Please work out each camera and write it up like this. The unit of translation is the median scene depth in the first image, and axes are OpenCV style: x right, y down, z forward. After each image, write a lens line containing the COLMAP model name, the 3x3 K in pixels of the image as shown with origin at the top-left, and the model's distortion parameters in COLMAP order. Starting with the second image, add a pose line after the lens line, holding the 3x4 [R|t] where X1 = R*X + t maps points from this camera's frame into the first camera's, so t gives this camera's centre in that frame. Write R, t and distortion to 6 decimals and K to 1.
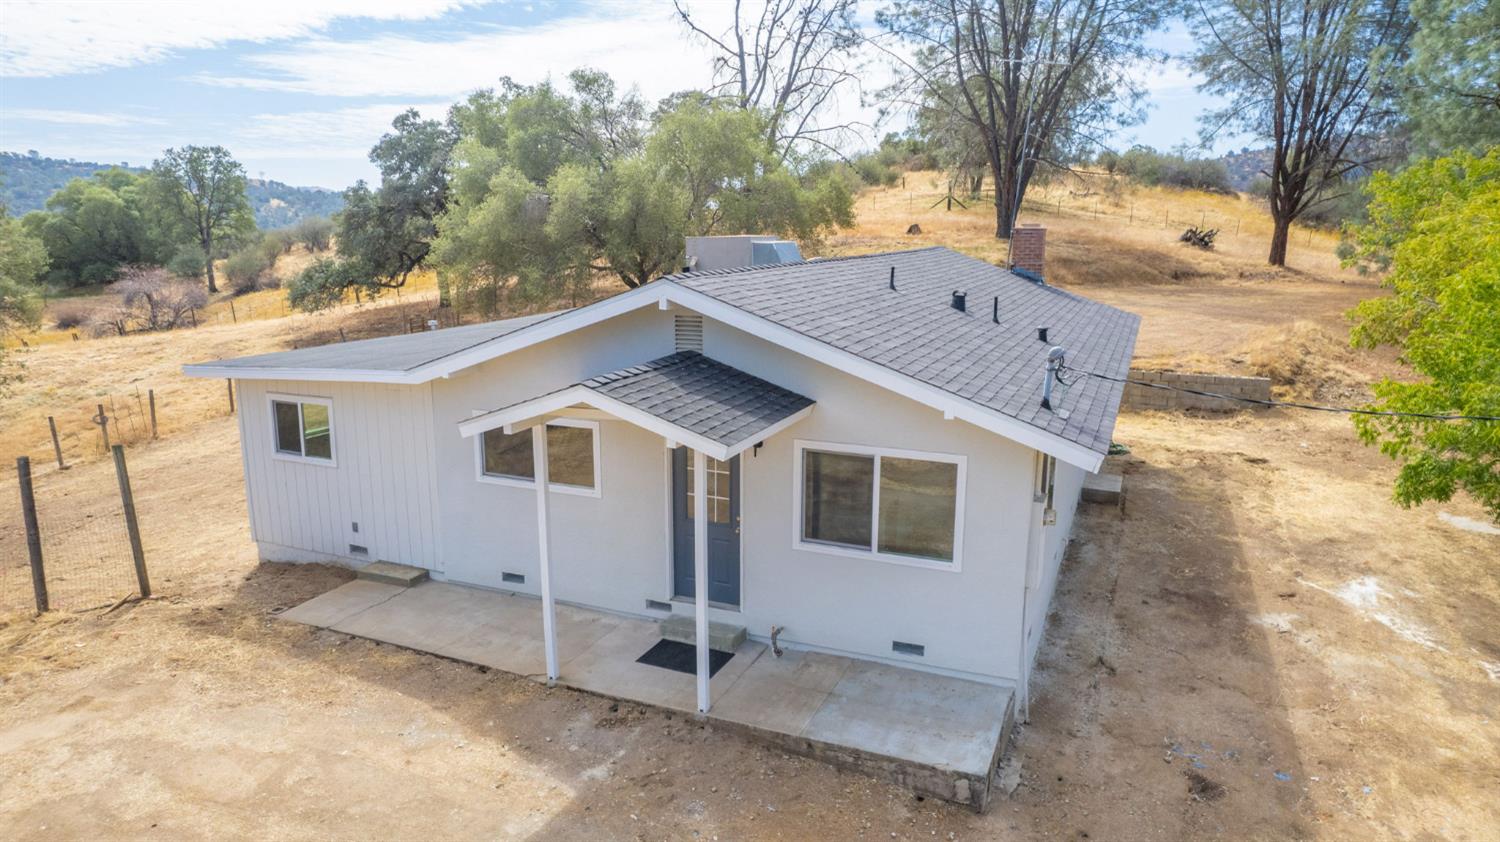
lens RADIAL K [[961.4, 0, 747.4], [0, 961.4, 420.2], [0, 0, 1]] dist [-0.066117, 0.041267]
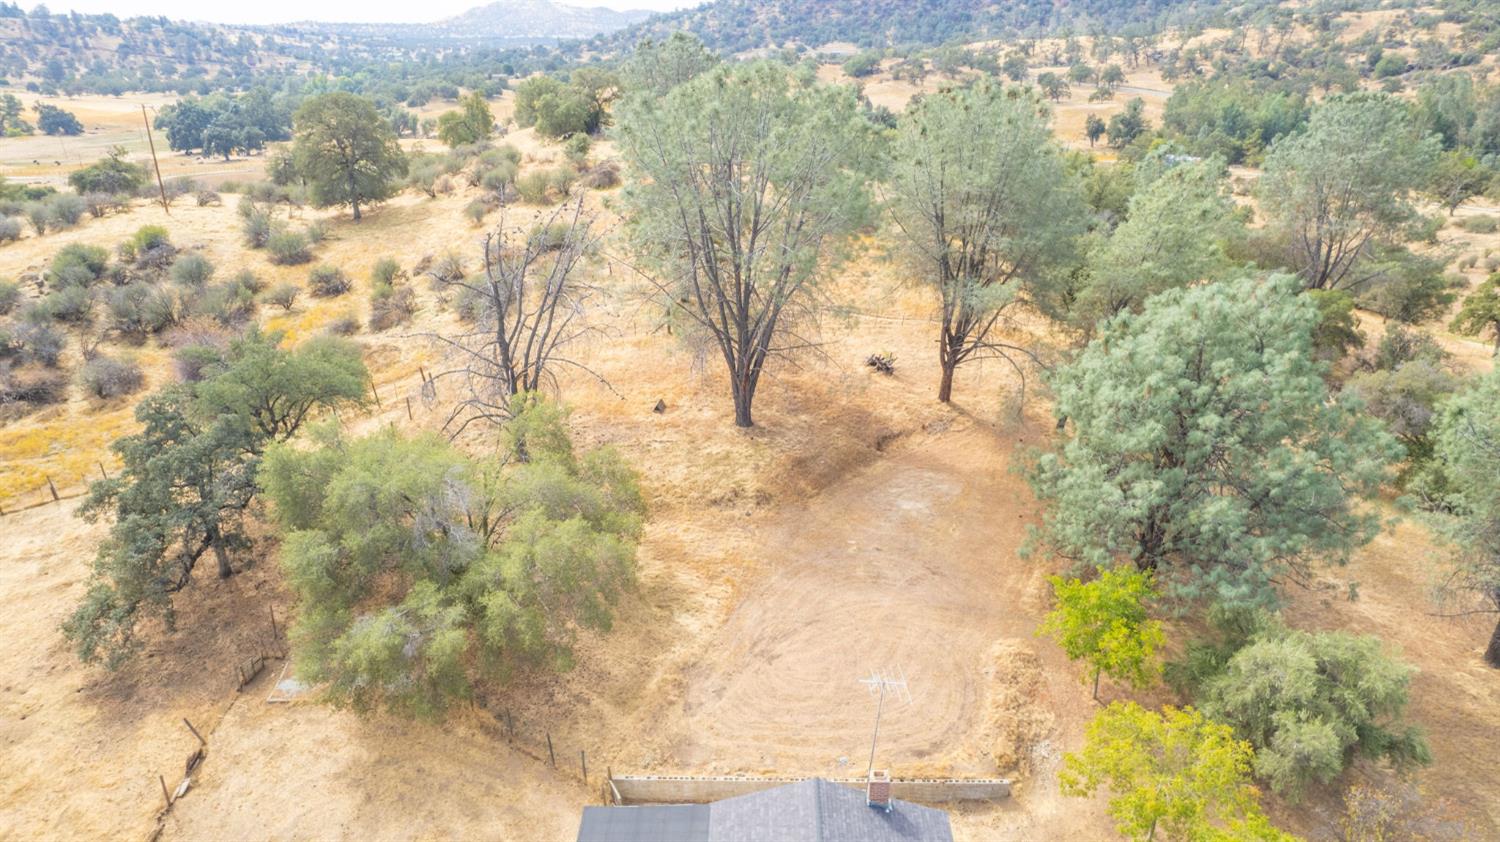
lens RADIAL K [[961.4, 0, 740.9], [0, 961.4, 415.8], [0, 0, 1]] dist [-0.066117, 0.041267]
pose [[0.928469, -0.147266, 0.340966, -0.532982], [0.081313, 0.976359, 0.200277, -1.747708], [-0.362399, -0.158226, 0.918494, -0.316231]]
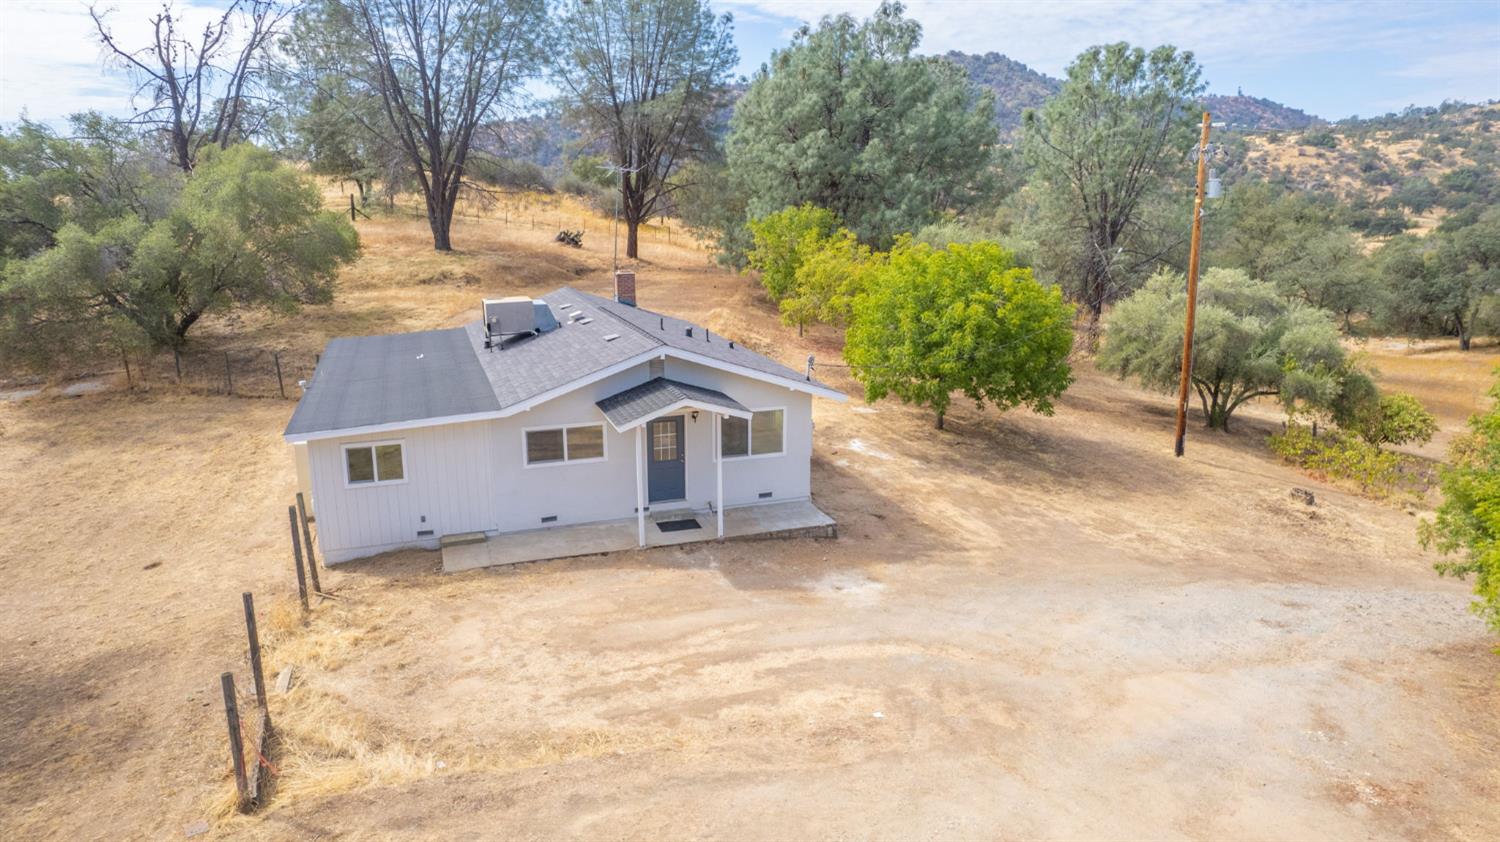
lens RADIAL K [[961.4, 0, 765.4], [0, 961.4, 425.1], [0, 0, 1]] dist [-0.066117, 0.041267]
pose [[0.723915, -0.164565, 0.669974, -1.077163], [0.140578, 0.985945, 0.090280, -0.104314], [-0.675414, 0.028829, 0.736875, -0.547331]]
